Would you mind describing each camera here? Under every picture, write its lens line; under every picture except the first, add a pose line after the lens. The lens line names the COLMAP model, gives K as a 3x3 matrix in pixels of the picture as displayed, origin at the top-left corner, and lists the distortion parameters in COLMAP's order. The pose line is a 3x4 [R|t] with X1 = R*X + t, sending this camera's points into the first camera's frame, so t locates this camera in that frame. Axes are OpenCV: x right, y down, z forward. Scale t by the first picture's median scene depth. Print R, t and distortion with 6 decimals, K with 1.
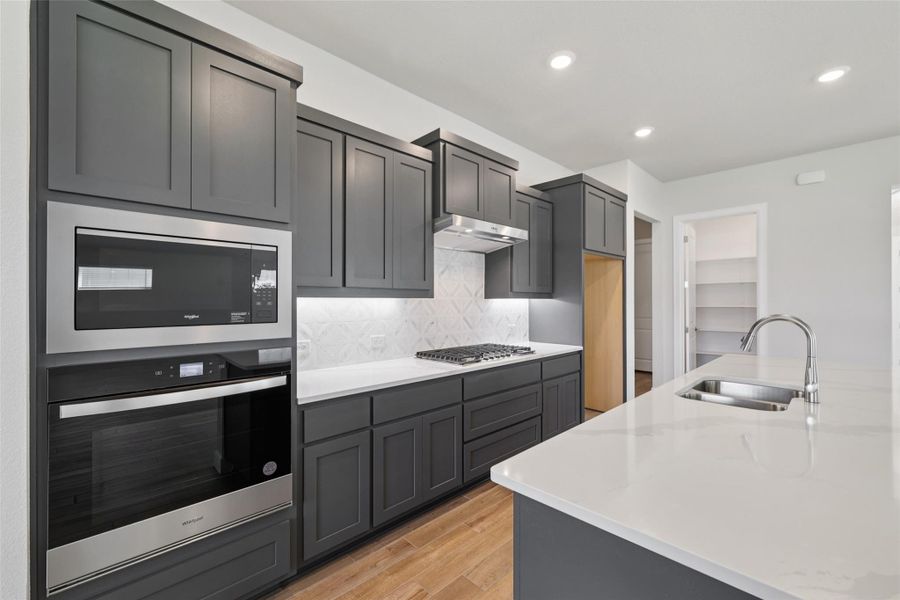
lens RADIAL K [[377.9, 0, 447.3], [0, 377.9, 297.9], [0, 0, 1]] dist [0.000004, -0.000382]
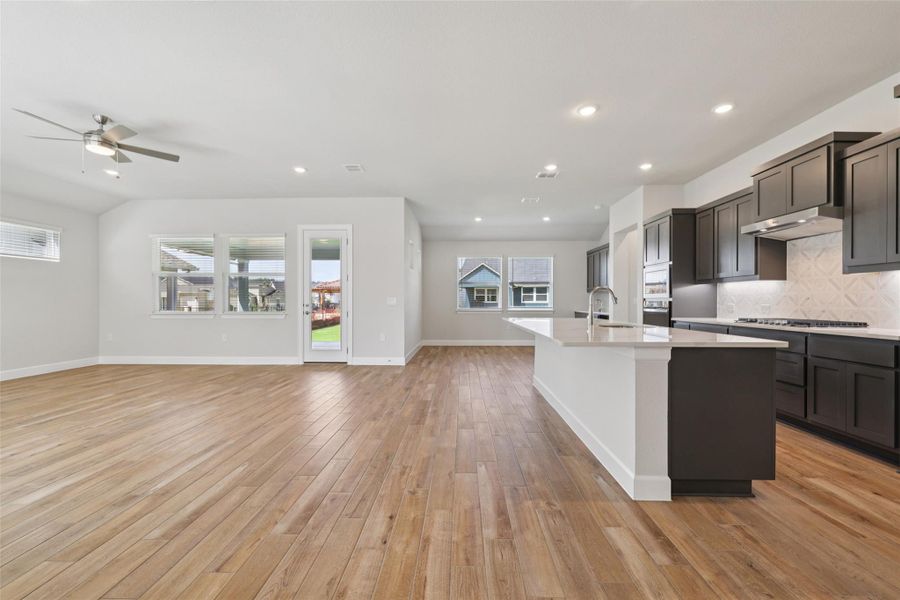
lens RADIAL K [[377.9, 0, 446.7], [0, 377.9, 300.3], [0, 0, 1]] dist [0.000004, -0.000382]
pose [[-0.722811, -0.002093, -0.691043, 1.834314], [0.003217, 0.999974, -0.006393, 0.083586], [0.691038, -0.006844, -0.722786, 1.185390]]
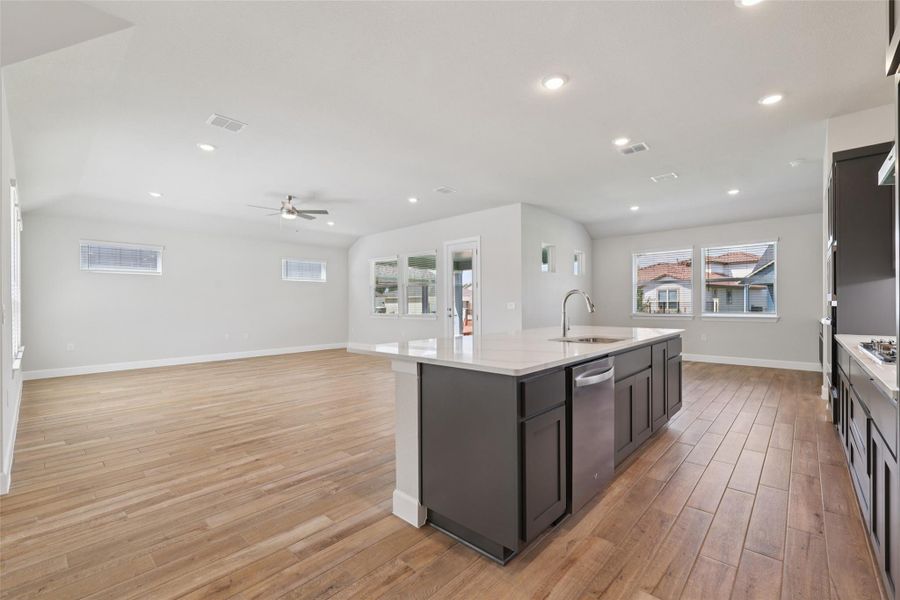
lens RADIAL K [[377.9, 0, 453.3], [0, 377.9, 303.9], [0, 0, 1]] dist [0.000004, -0.000382]
pose [[-0.997971, 0.005789, -0.063399, 0.958260], [0.006083, 0.999972, -0.004441, 0.068731], [0.063371, -0.004818, -0.997978, 1.656970]]
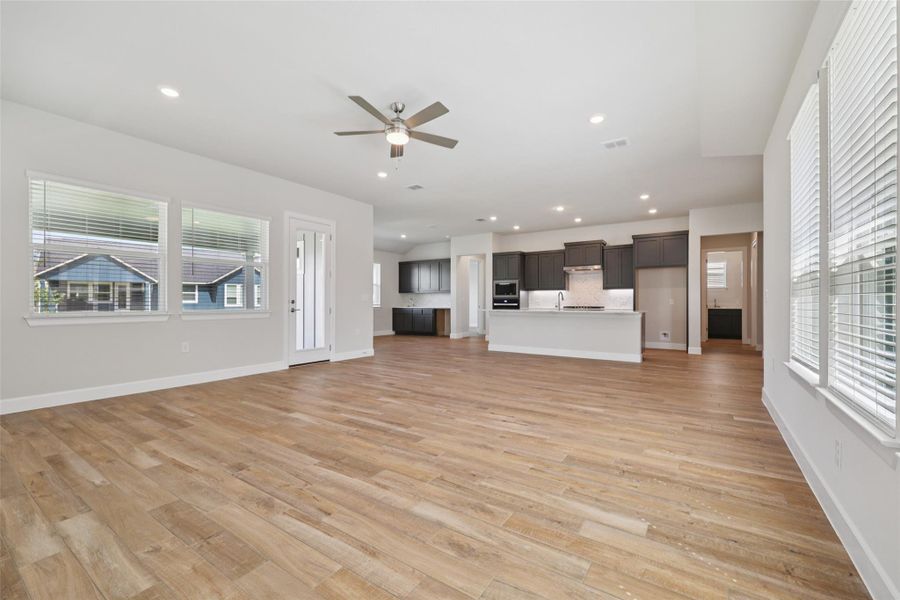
lens RADIAL K [[377.9, 0, 446.4], [0, 377.9, 300.0], [0, 0, 1]] dist [0.000004, -0.000382]
pose [[0.187969, -0.005095, -0.982162, 3.121943], [0.003930, 0.999982, -0.004436, 0.100244], [0.982167, -0.003026, 0.187986, -0.738321]]
